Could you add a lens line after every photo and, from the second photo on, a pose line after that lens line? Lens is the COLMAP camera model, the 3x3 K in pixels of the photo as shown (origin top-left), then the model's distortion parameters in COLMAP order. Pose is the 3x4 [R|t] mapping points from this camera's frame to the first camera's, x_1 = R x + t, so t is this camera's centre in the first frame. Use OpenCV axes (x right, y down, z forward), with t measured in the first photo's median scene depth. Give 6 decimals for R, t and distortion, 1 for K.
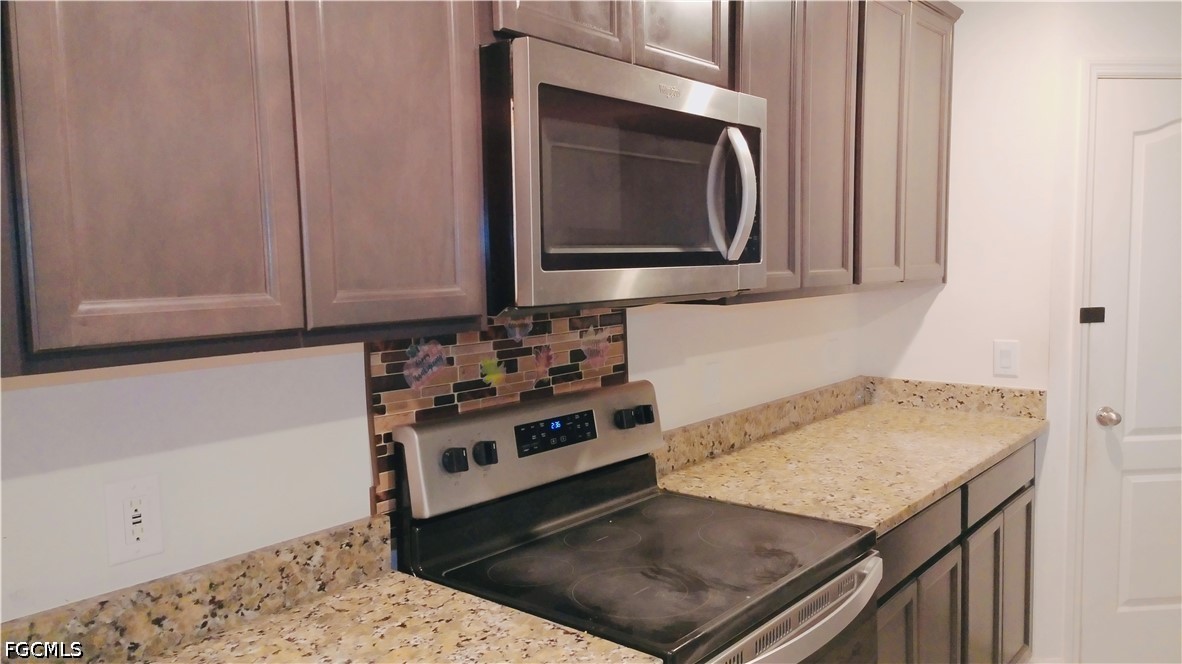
lens RADIAL K [[877.3, 0, 609.5], [0, 877.3, 334.9], [0, 0, 1]] dist [0.118726, -0.129358]
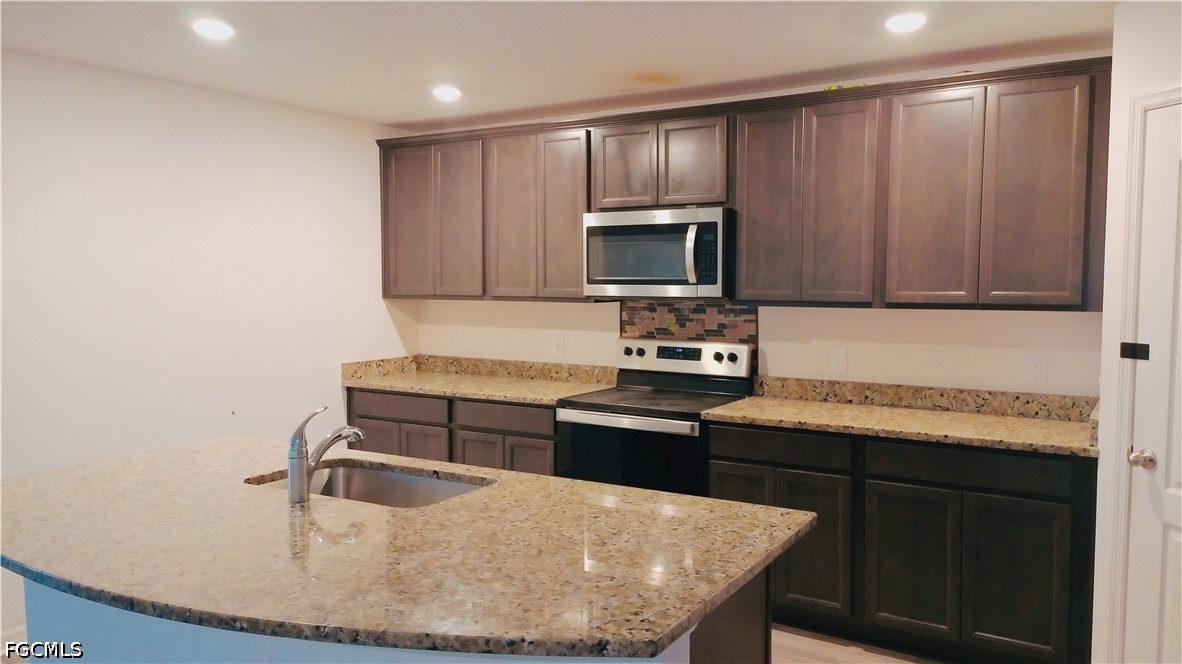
lens RADIAL K [[877.3, 0, 604.7], [0, 877.3, 328.9], [0, 0, 1]] dist [0.118726, -0.129358]
pose [[0.138472, 0.076640, -0.987397, 2.119483], [-0.090110, 0.993841, 0.064504, -0.084945], [0.986259, 0.080042, 0.144525, 0.422914]]
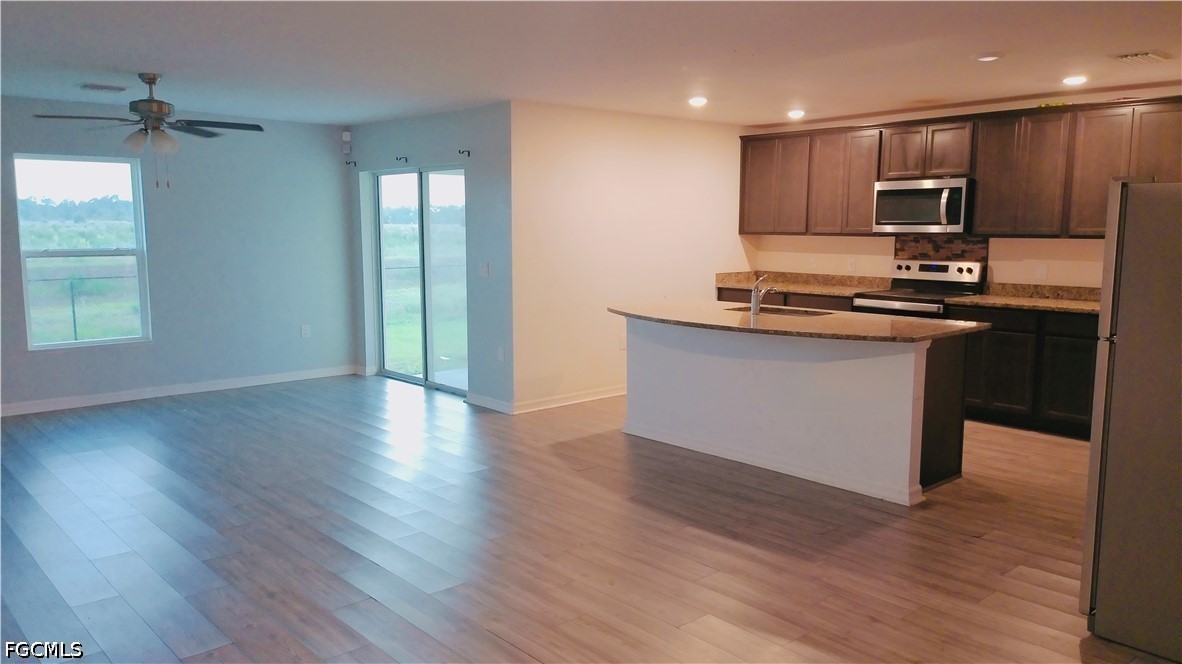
lens RADIAL K [[877.3, 0, 593.3], [0, 877.3, 334.6], [0, 0, 1]] dist [0.118726, -0.129358]
pose [[-0.152470, 0.141992, -0.978055, 3.744581], [-0.086788, 0.983879, 0.156367, -0.077515], [0.984490, 0.108724, -0.137689, 0.099580]]
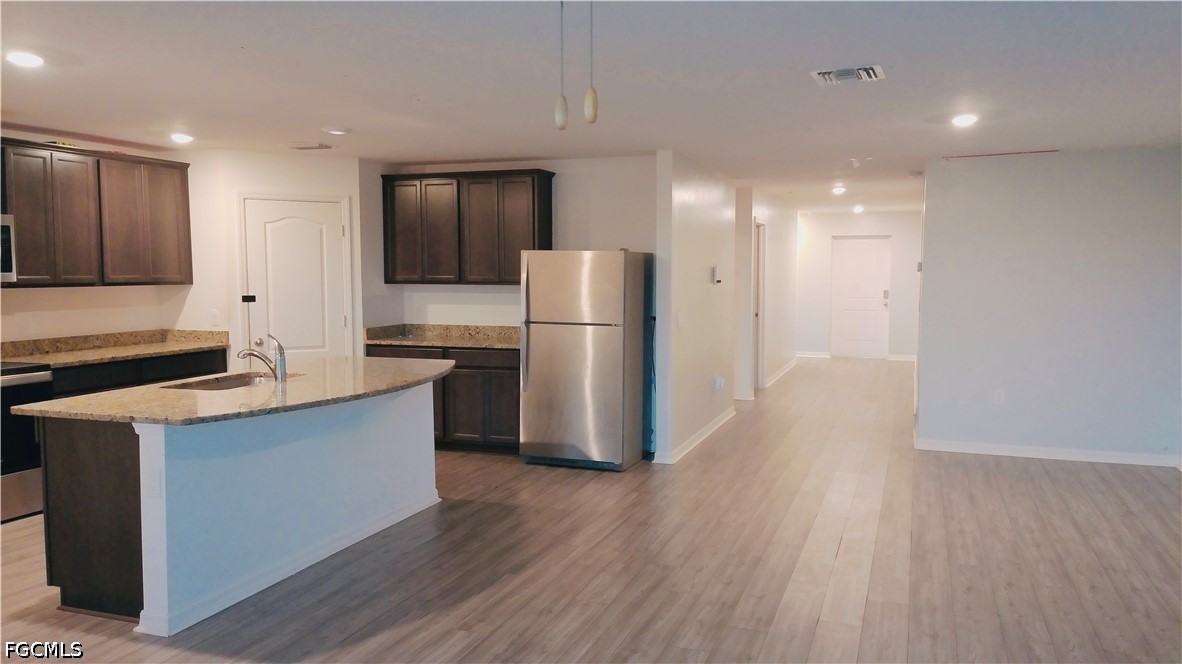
lens RADIAL K [[877.3, 0, 605.9], [0, 877.3, 328.3], [0, 0, 1]] dist [0.118726, -0.129358]
pose [[0.940912, -0.006473, 0.338590, 0.930340], [0.014470, 0.999673, -0.021099, 0.174646], [-0.338343, 0.024751, 0.940697, -2.223138]]
